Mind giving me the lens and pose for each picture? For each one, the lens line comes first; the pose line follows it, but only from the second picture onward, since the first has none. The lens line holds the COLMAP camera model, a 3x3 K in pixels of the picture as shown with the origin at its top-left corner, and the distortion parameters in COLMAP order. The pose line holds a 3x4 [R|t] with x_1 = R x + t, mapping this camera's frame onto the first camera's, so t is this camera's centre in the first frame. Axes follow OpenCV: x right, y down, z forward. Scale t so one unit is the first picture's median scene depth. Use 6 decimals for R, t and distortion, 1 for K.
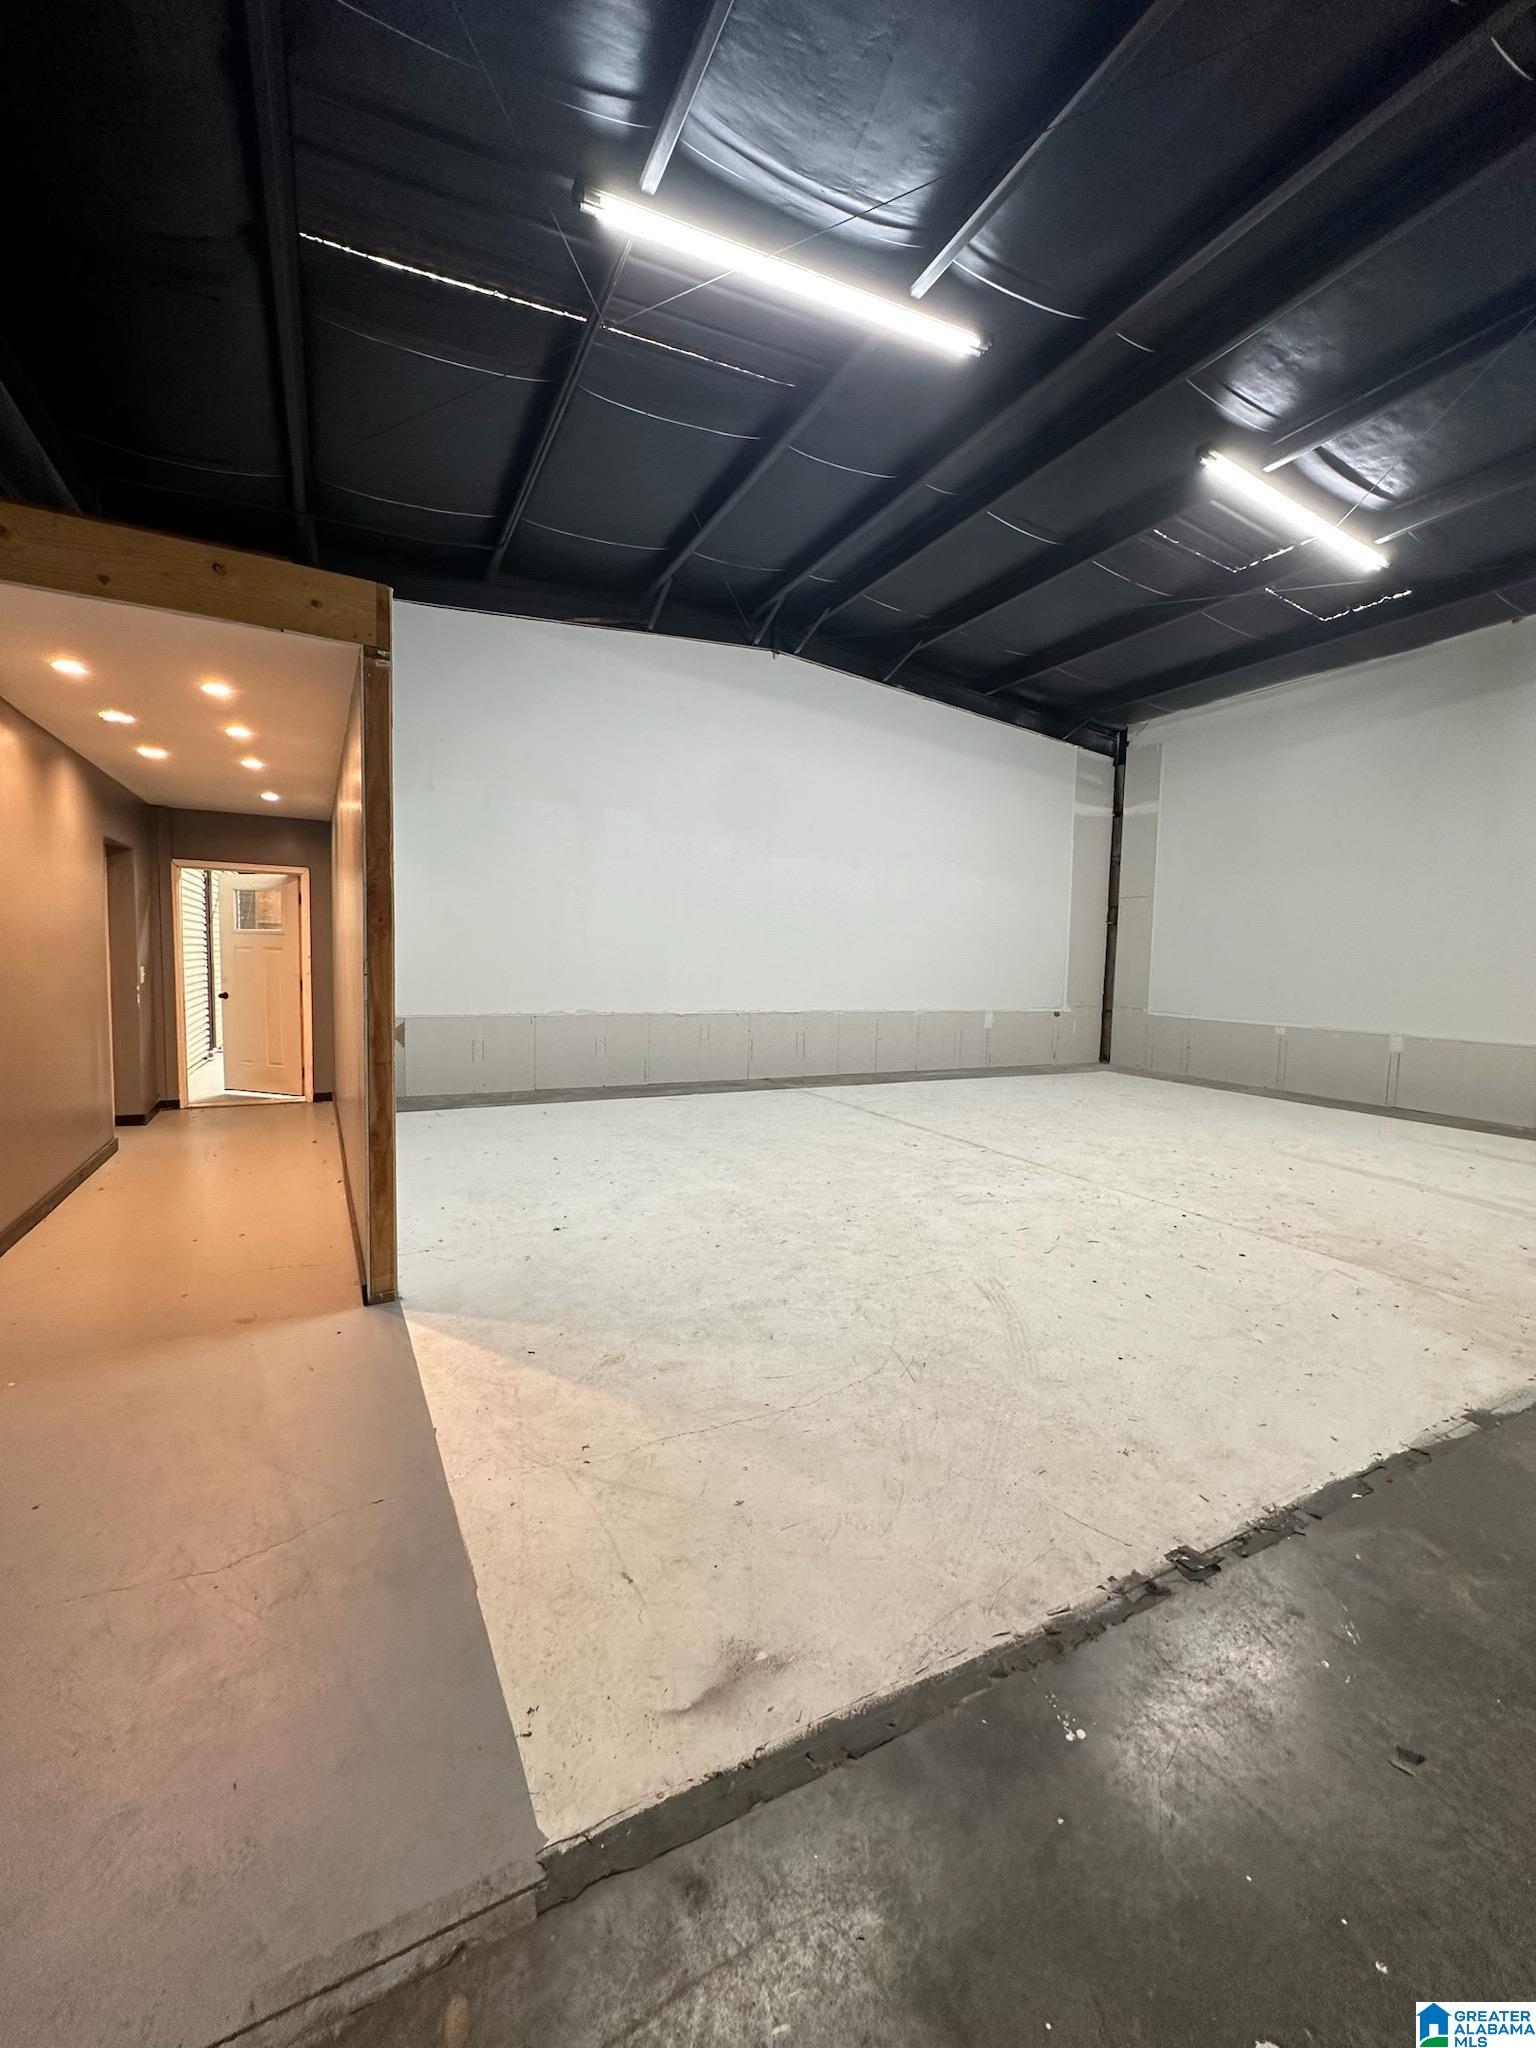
lens RADIAL K [[812.2, 0, 766.1], [0, 812.2, 1023.5], [0, 0, 1]] dist [-0.004848, 0.000532]
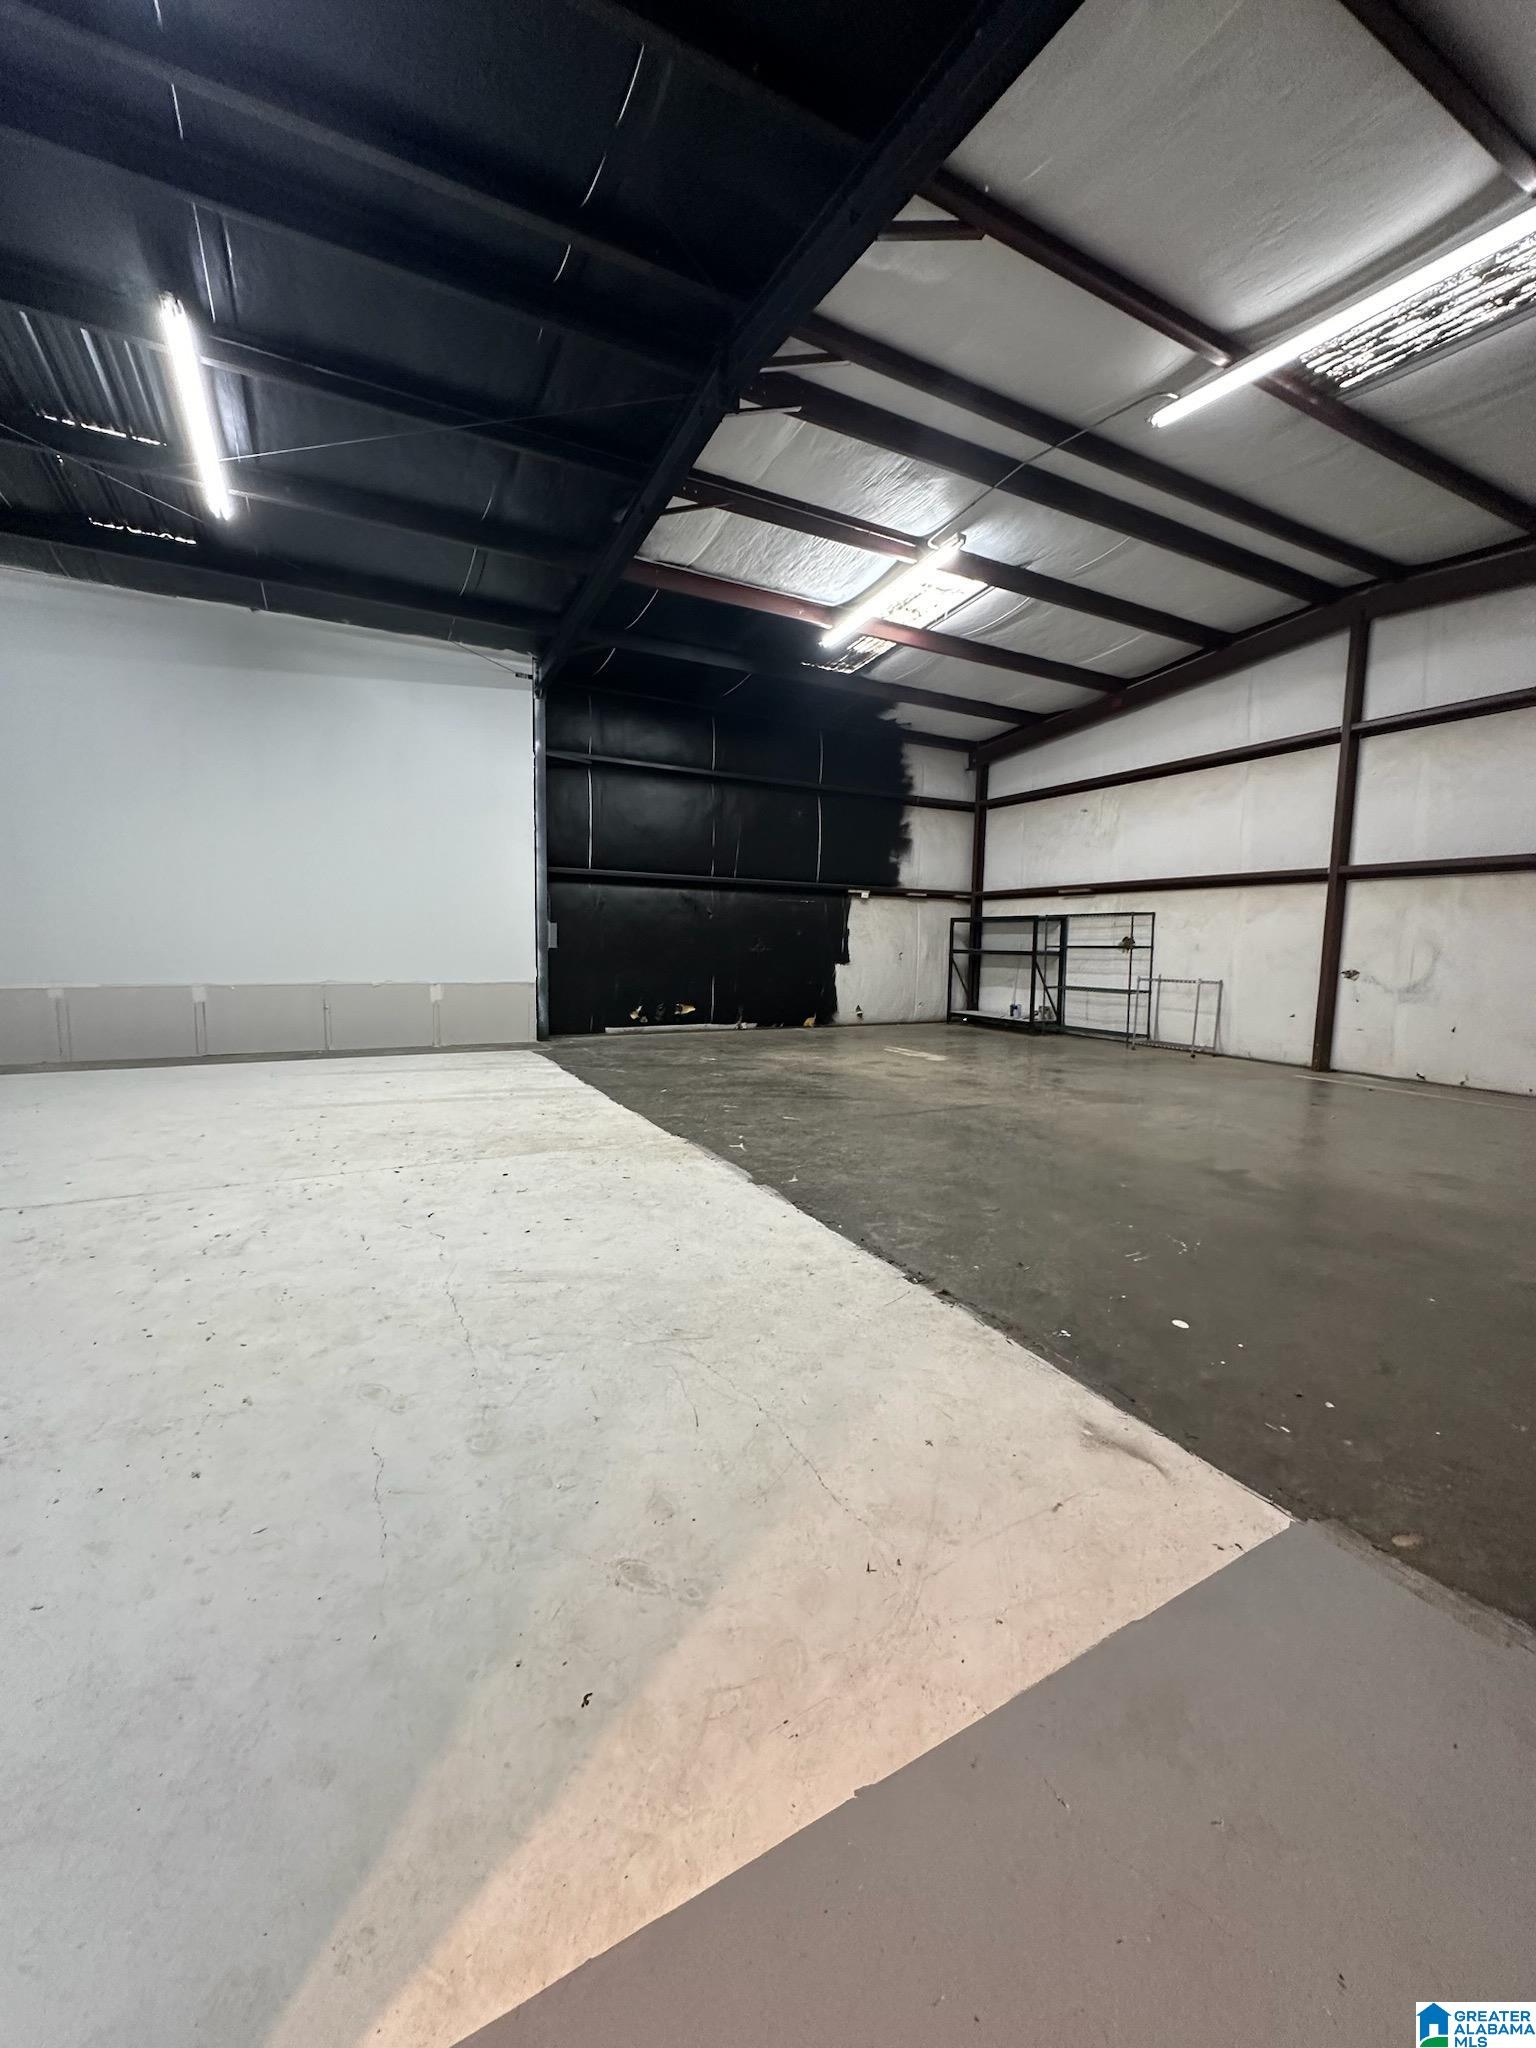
lens RADIAL K [[812.2, 0, 766.1], [0, 812.2, 1023.5], [0, 0, 1]] dist [-0.004848, 0.000532]
pose [[-0.003697, -0.129417, 0.991583, -0.635475], [0.065143, 0.989453, 0.129382, -0.061037], [-0.997869, 0.065073, 0.004772, 0.740339]]
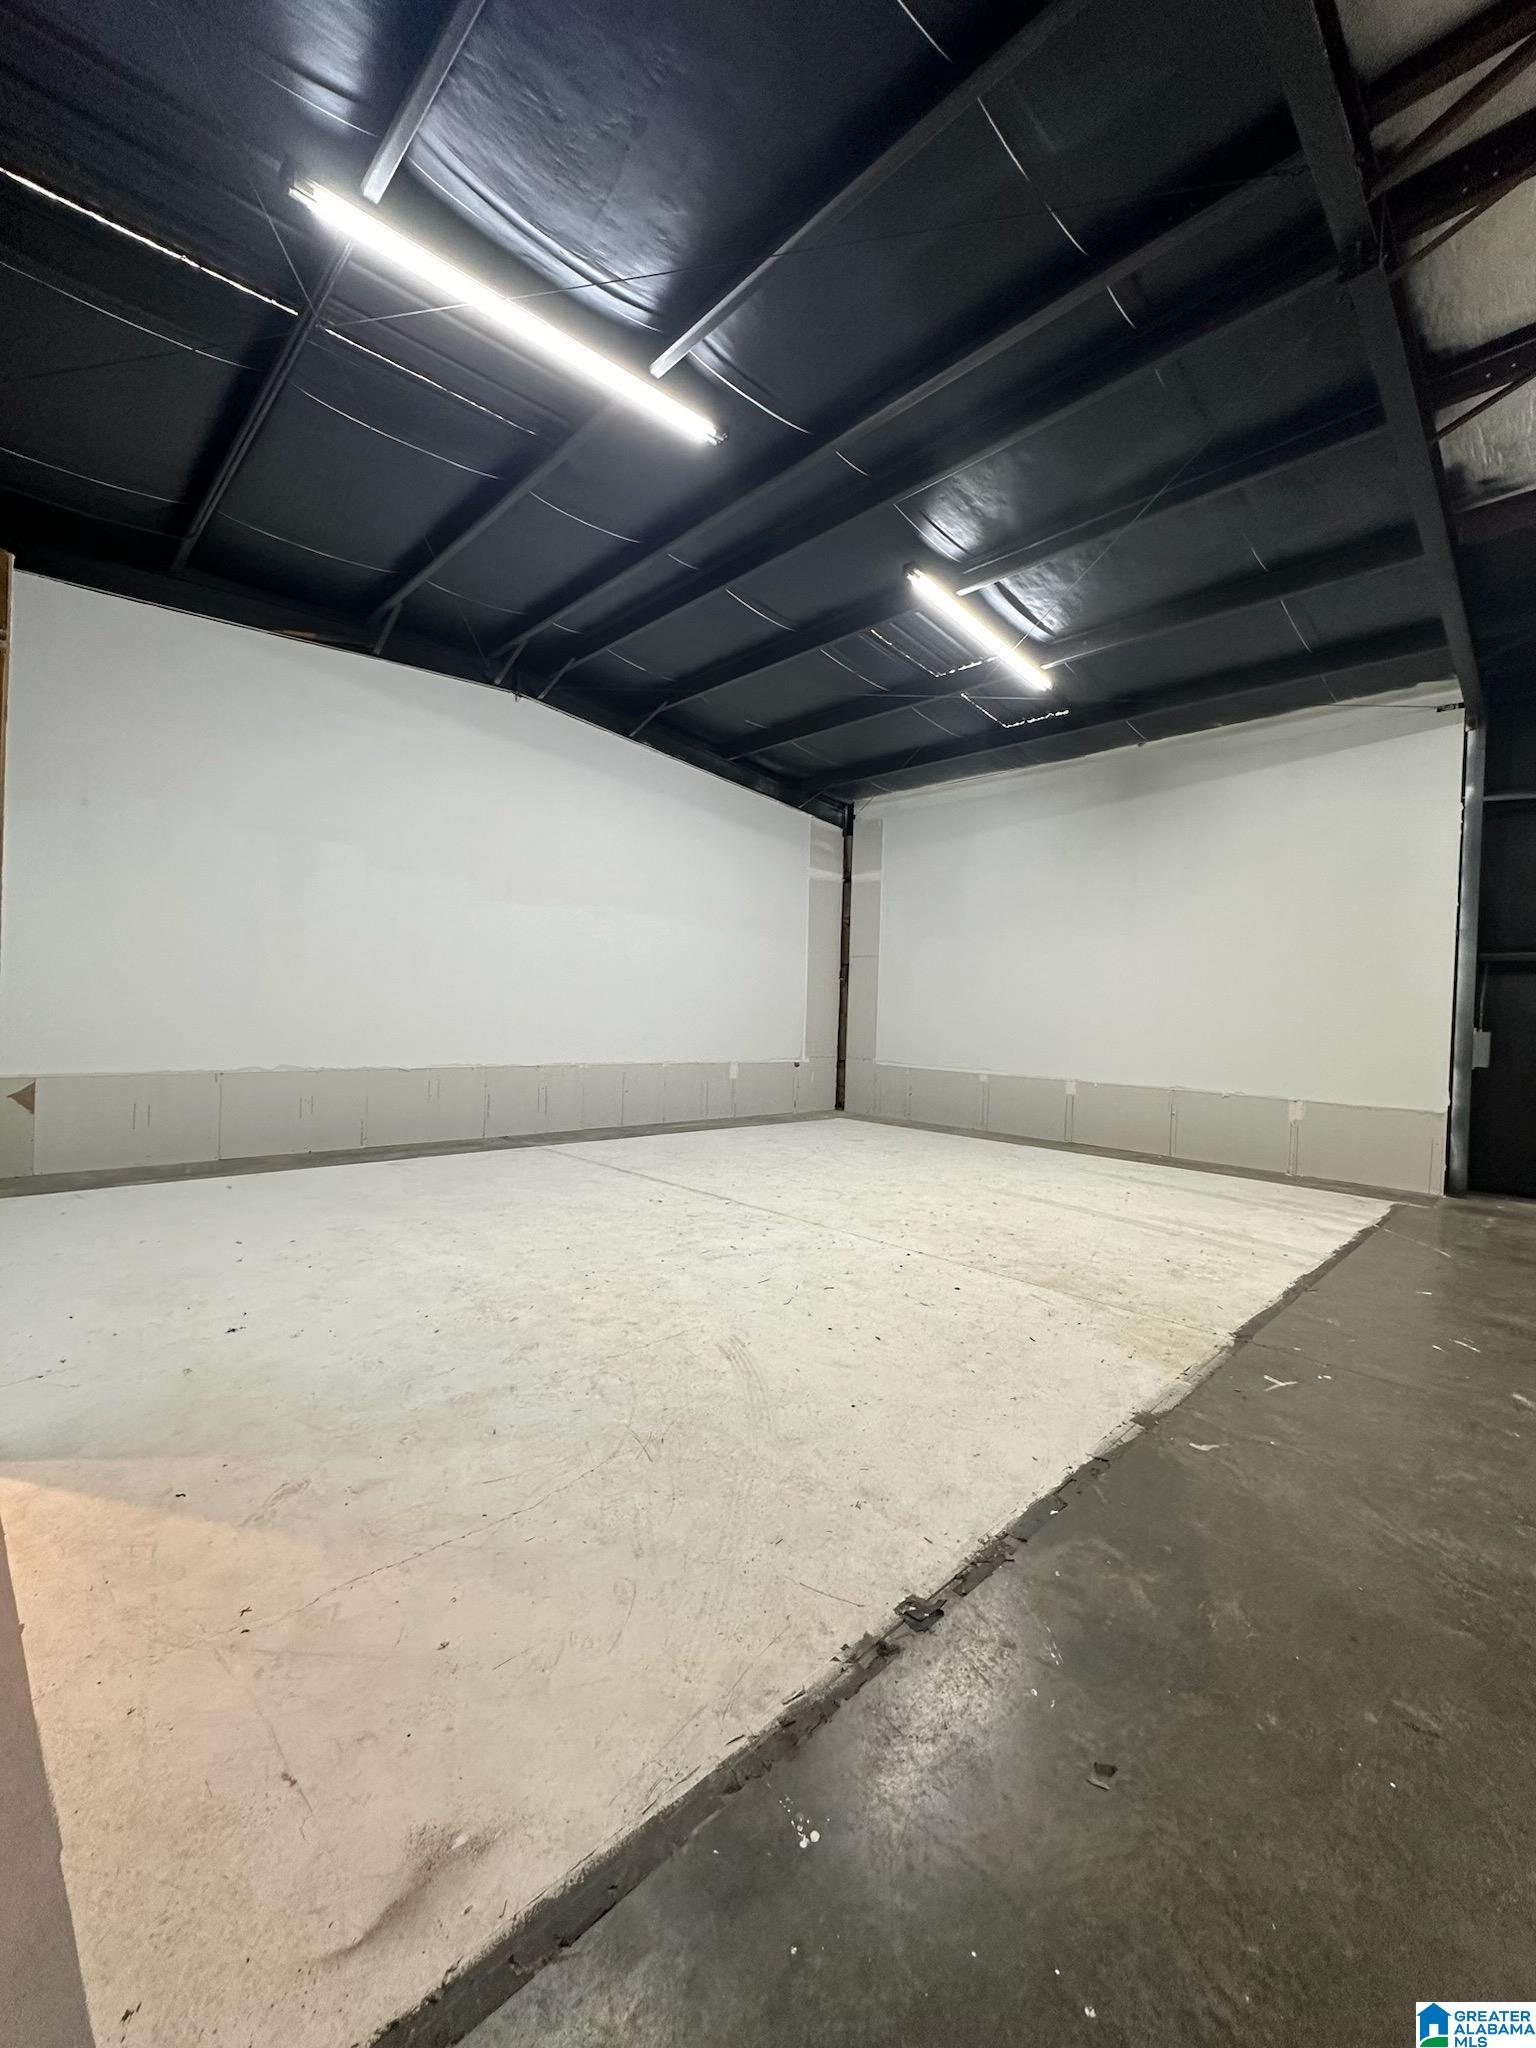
lens RADIAL K [[812.2, 0, 766.1], [0, 812.2, 1023.5], [0, 0, 1]] dist [-0.004848, 0.000532]
pose [[0.954330, 0.006189, 0.298690, 0.020699], [0.012276, 0.998129, -0.059904, -0.007323], [-0.298502, 0.060834, 0.952468, 0.025551]]
